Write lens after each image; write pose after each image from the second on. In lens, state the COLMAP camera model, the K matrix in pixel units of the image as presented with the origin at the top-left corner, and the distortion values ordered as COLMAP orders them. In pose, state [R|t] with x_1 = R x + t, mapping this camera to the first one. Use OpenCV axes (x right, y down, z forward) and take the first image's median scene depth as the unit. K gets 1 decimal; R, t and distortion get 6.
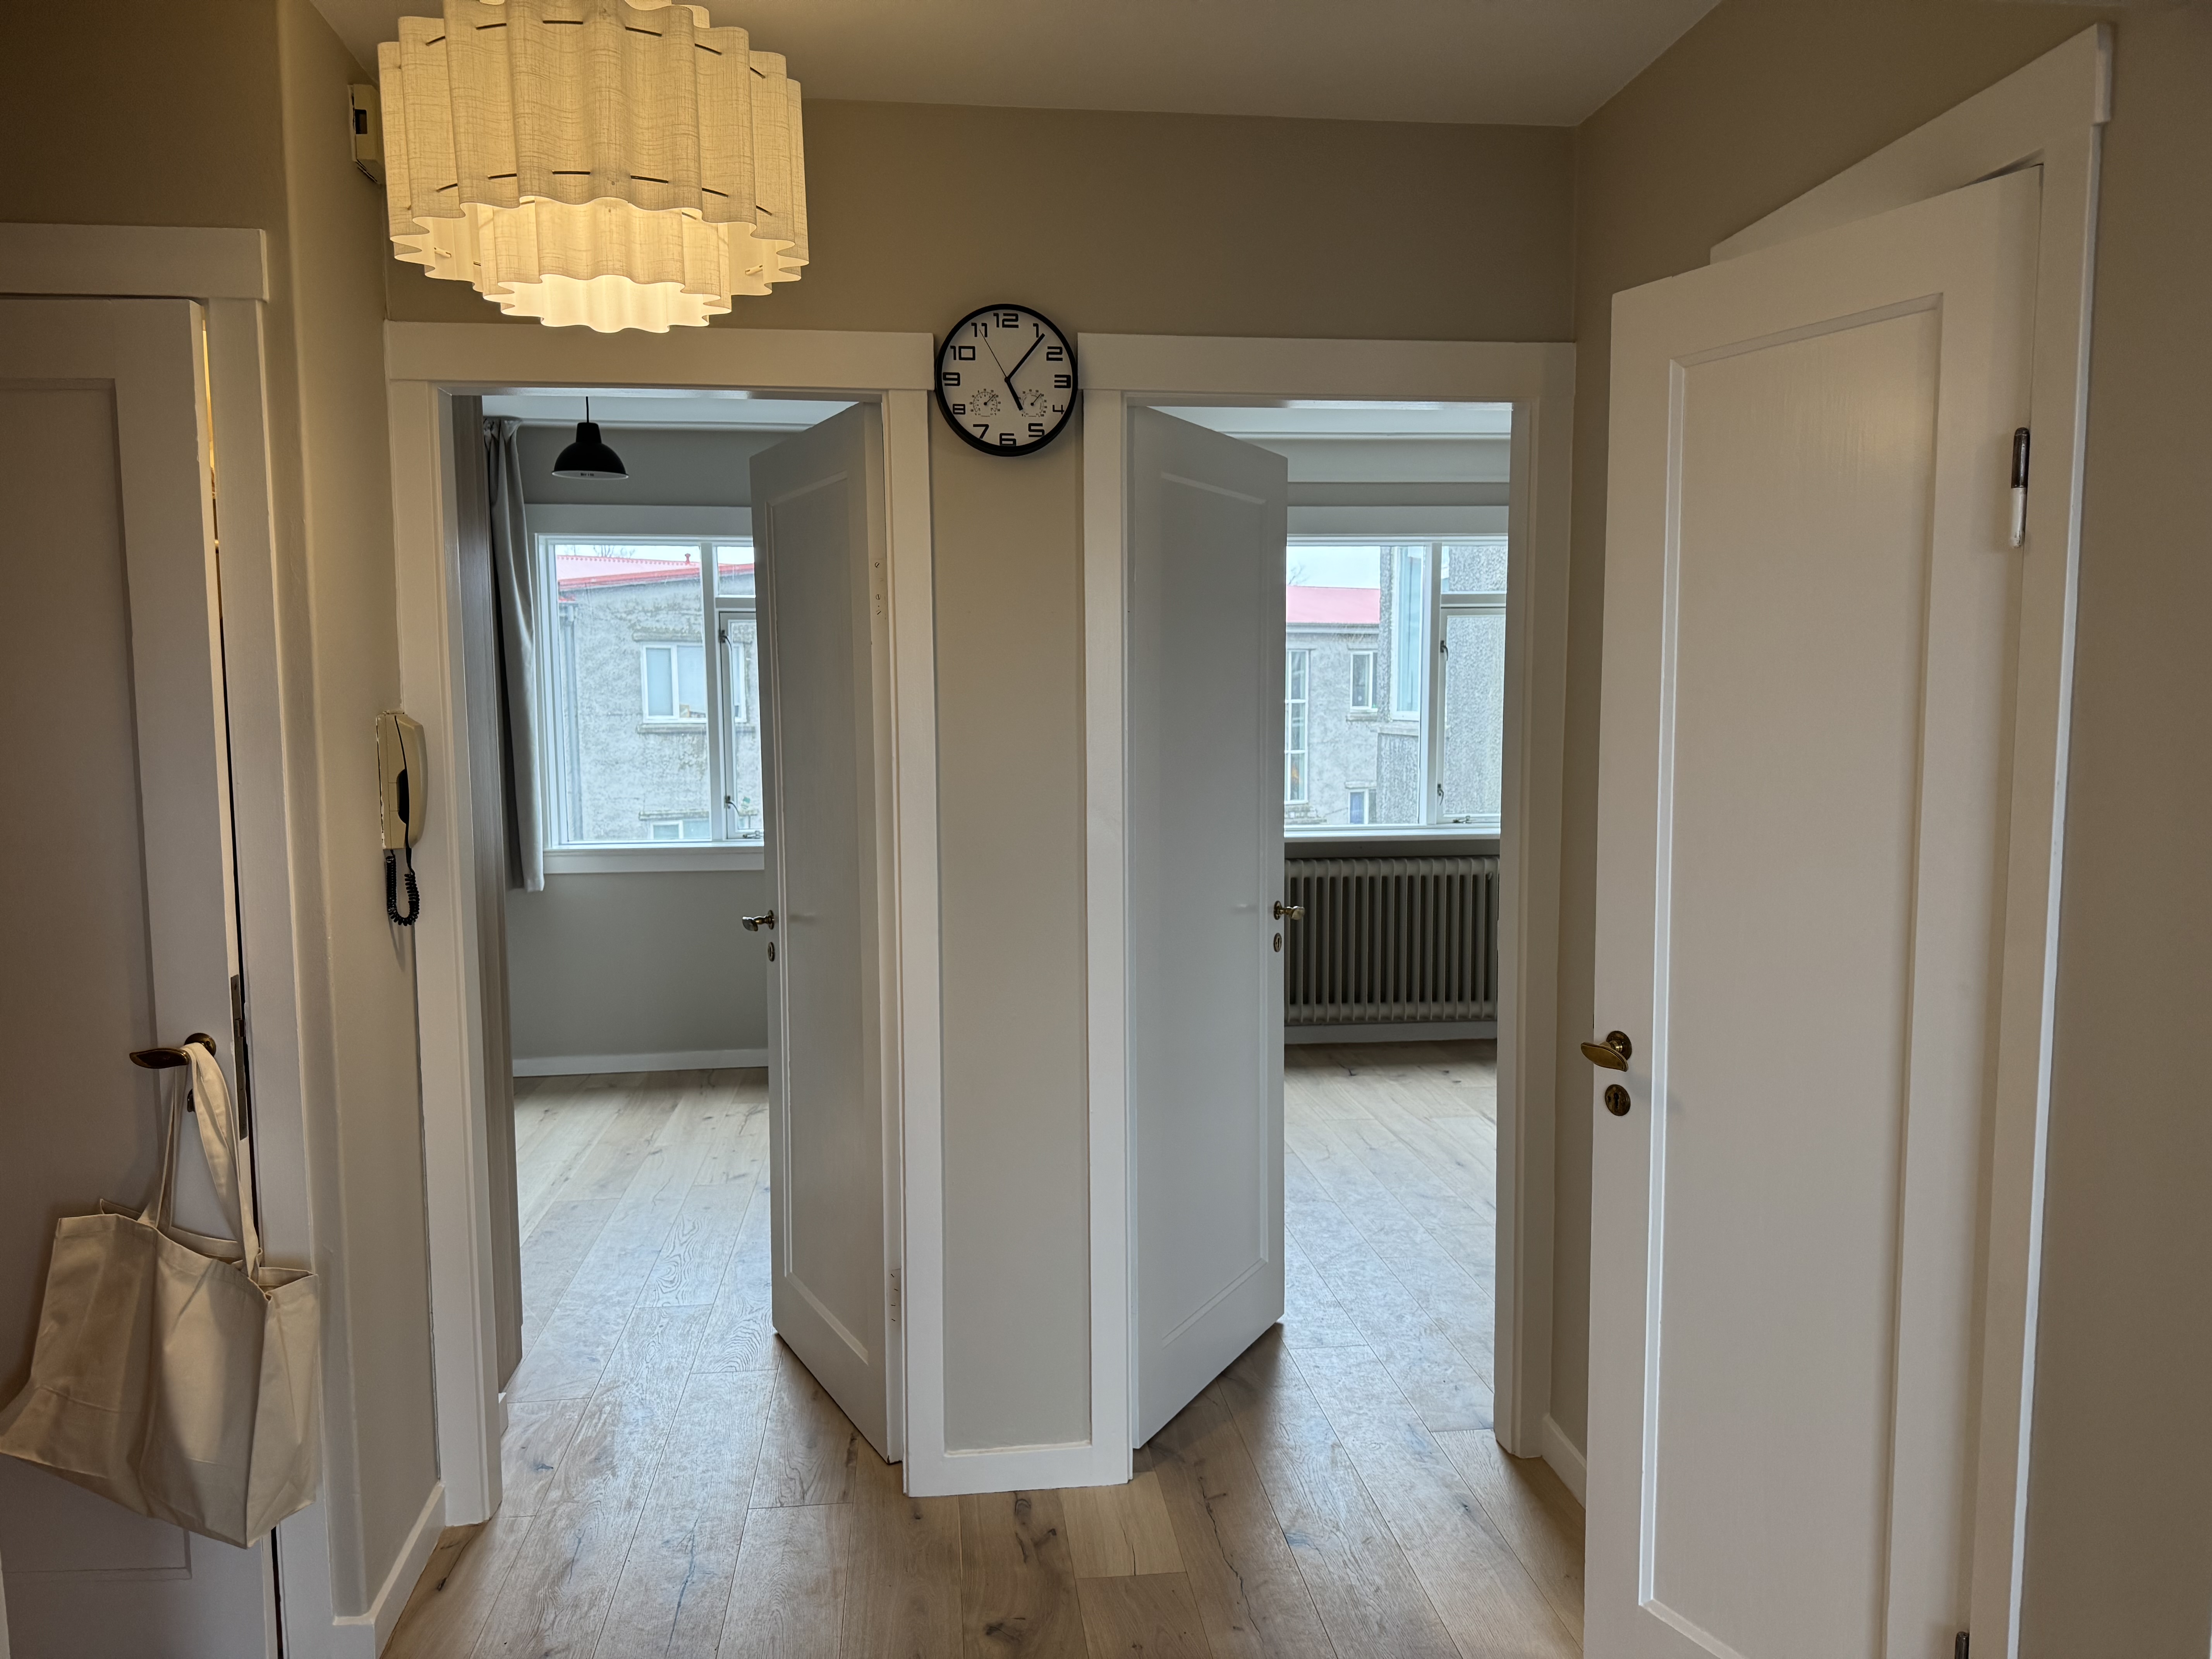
lens RADIAL K [[1547.2, 0, 1081.8], [0, 1547.2, 836.5], [0, 0, 1]] dist [0.067148, -0.071486]
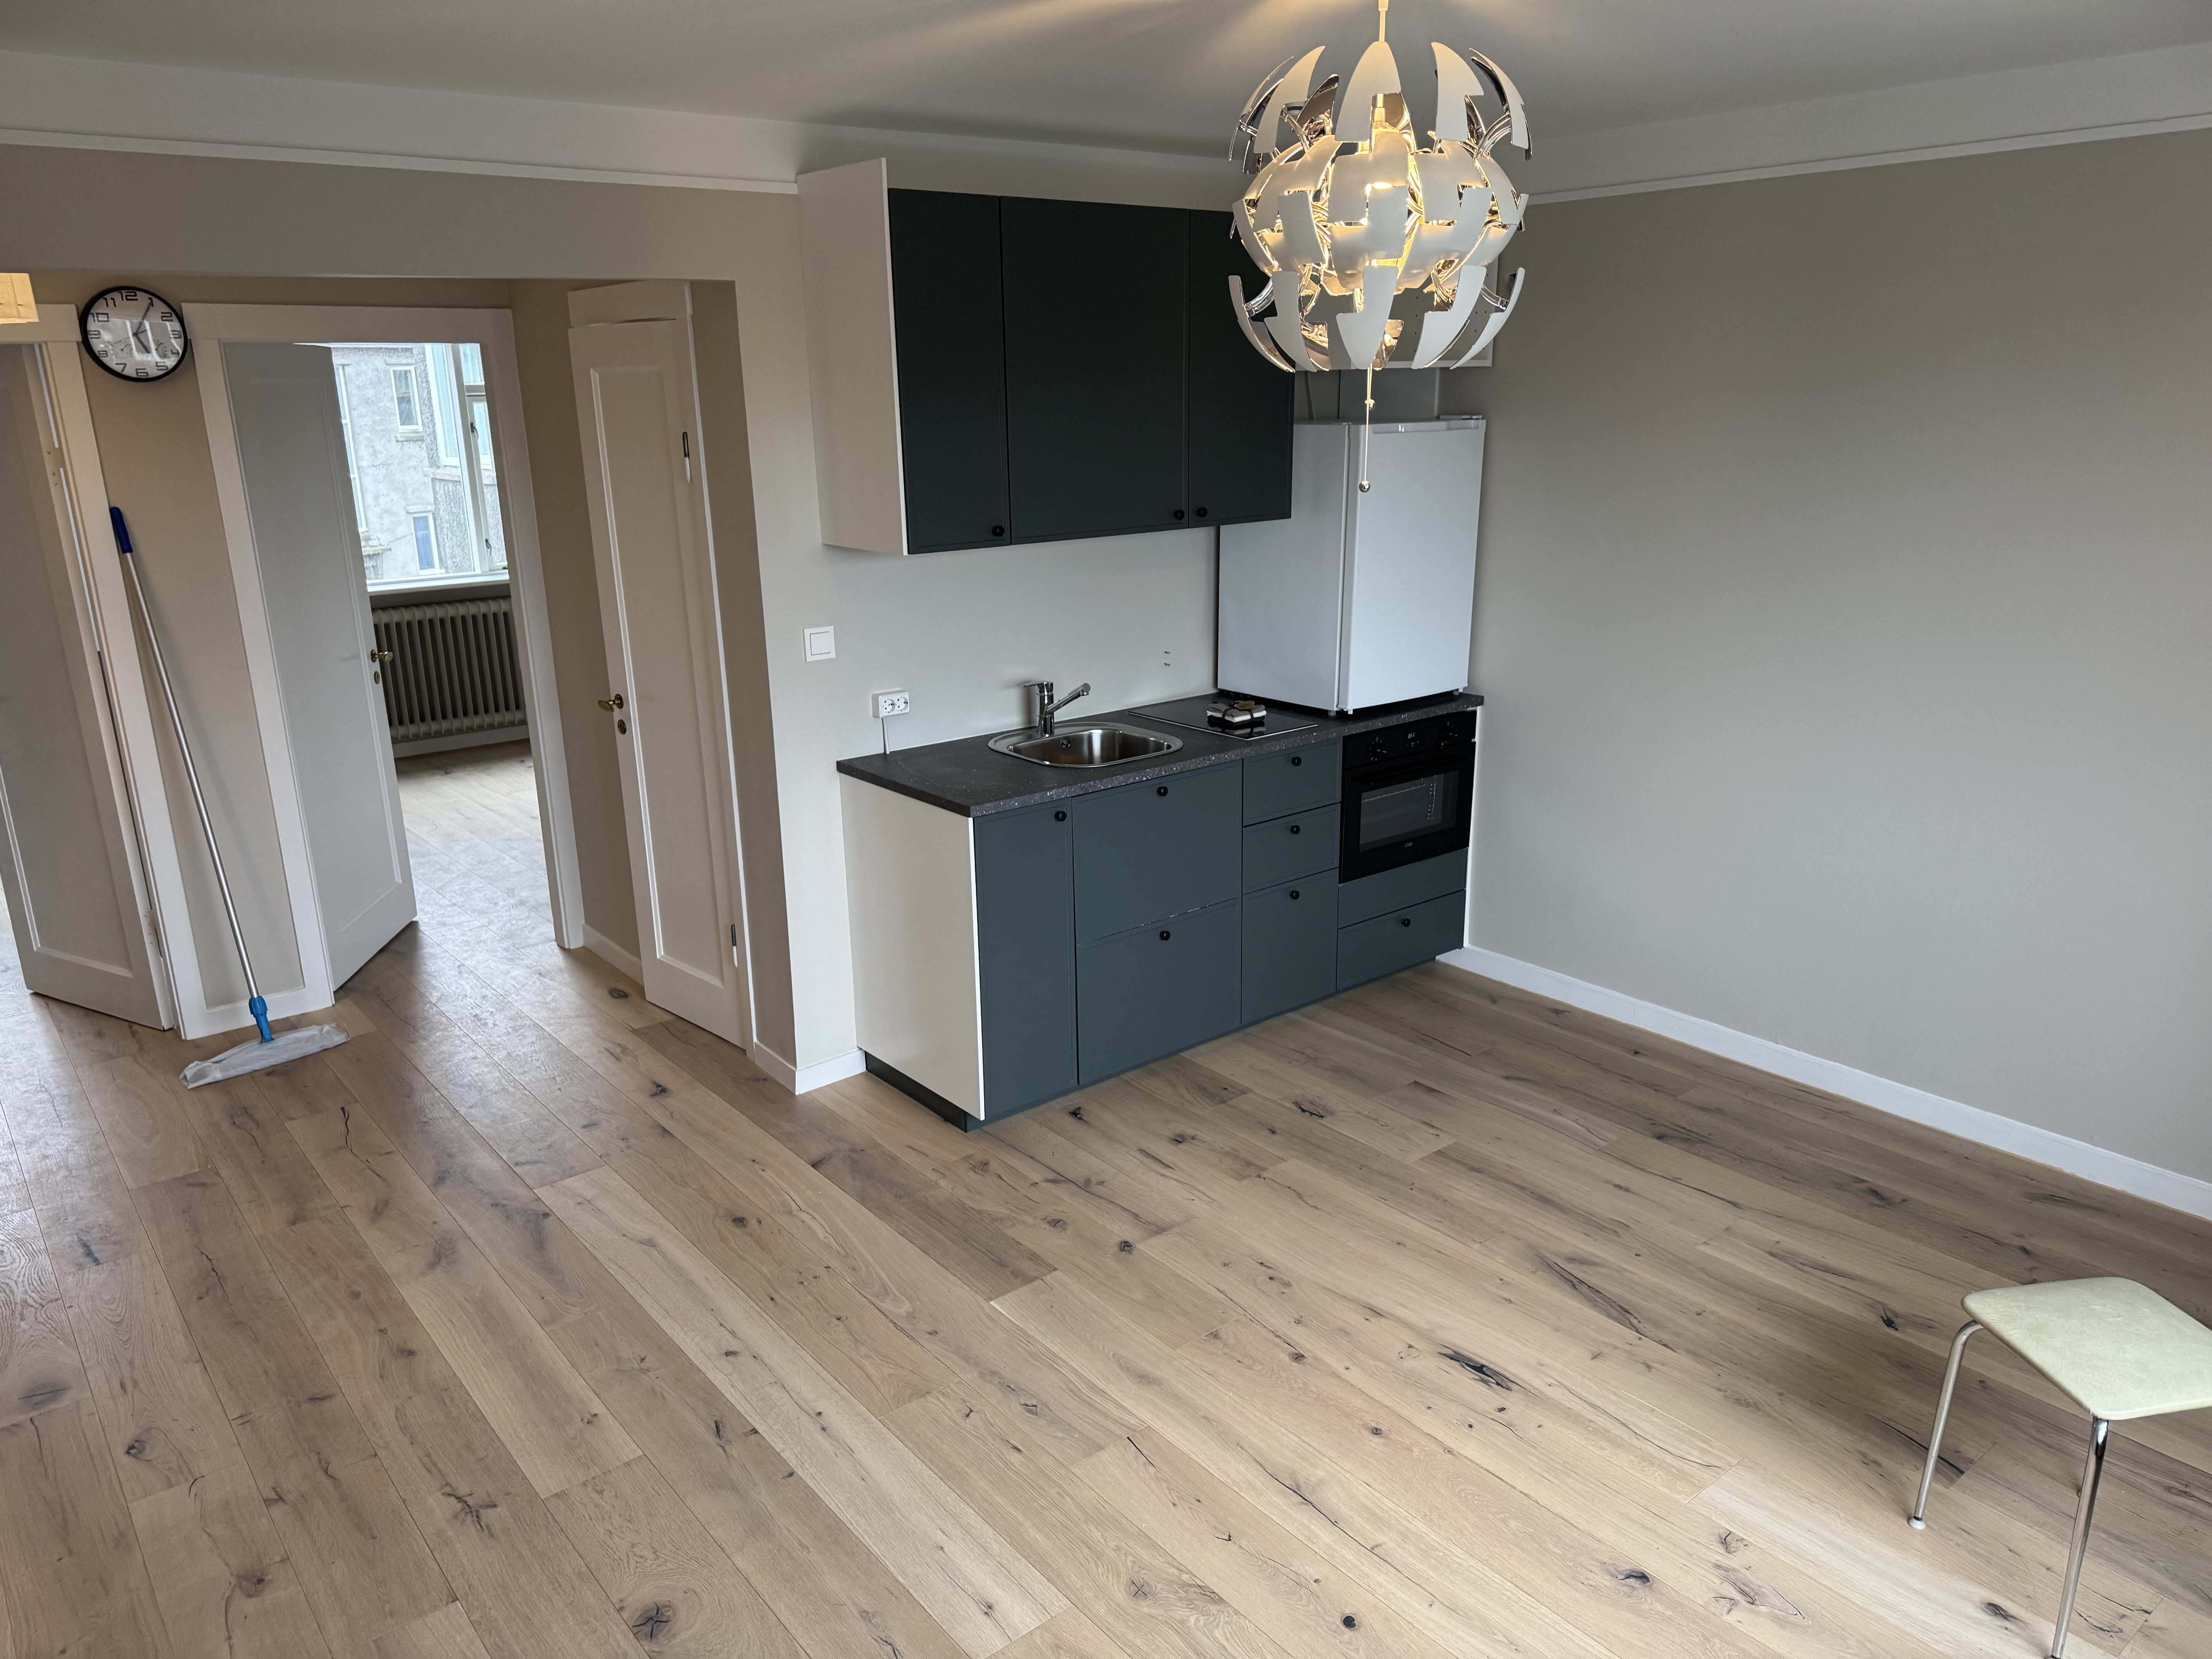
lens RADIAL K [[1547.2, 0, 1081.8], [0, 1547.2, 836.5], [0, 0, 1]] dist [0.067148, -0.071486]
pose [[0.841983, -0.161026, 0.514912, -0.121737], [0.063184, 0.977283, 0.202303, -0.052439], [-0.535791, -0.137802, 0.833030, -0.766109]]
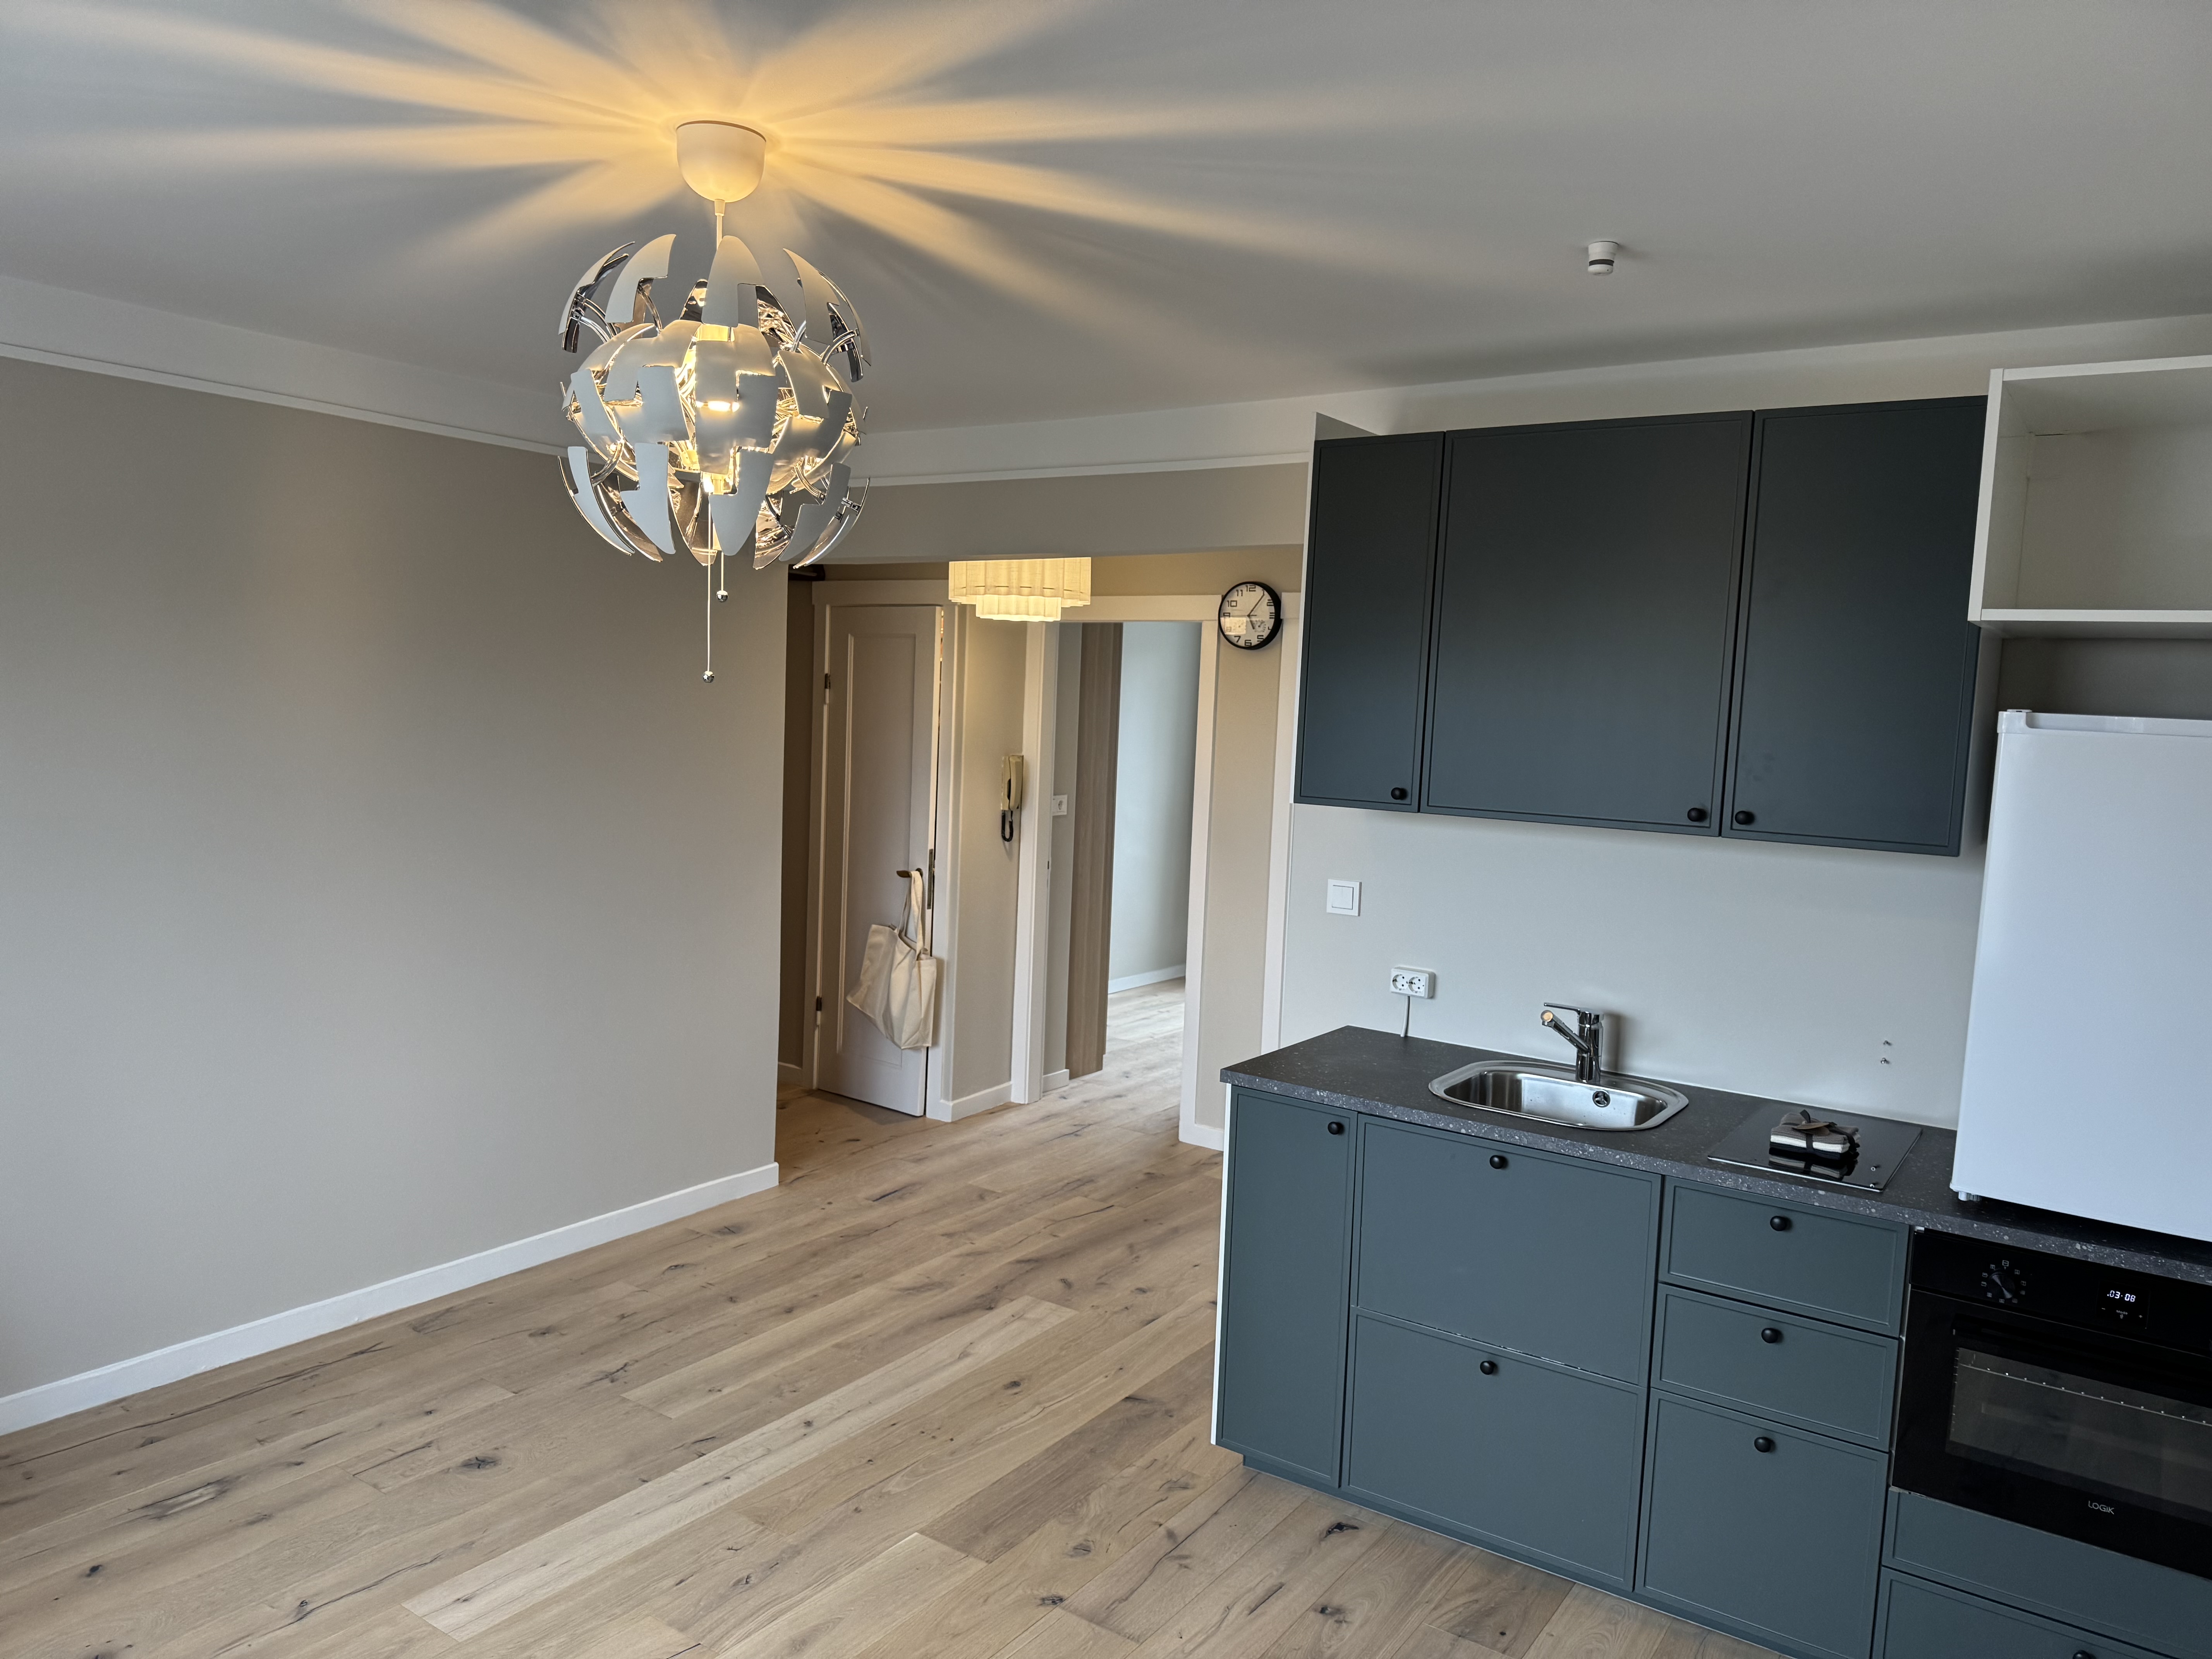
lens RADIAL K [[1553.3, 0, 1106.0], [0, 1553.3, 829.5], [0, 0, 1]] dist [0.133785, -0.202158]
pose [[0.756047, 0.092321, -0.647974, 1.037552], [-0.106475, 0.994163, 0.017411, -0.017251], [0.645799, 0.055830, 0.761463, -0.623405]]
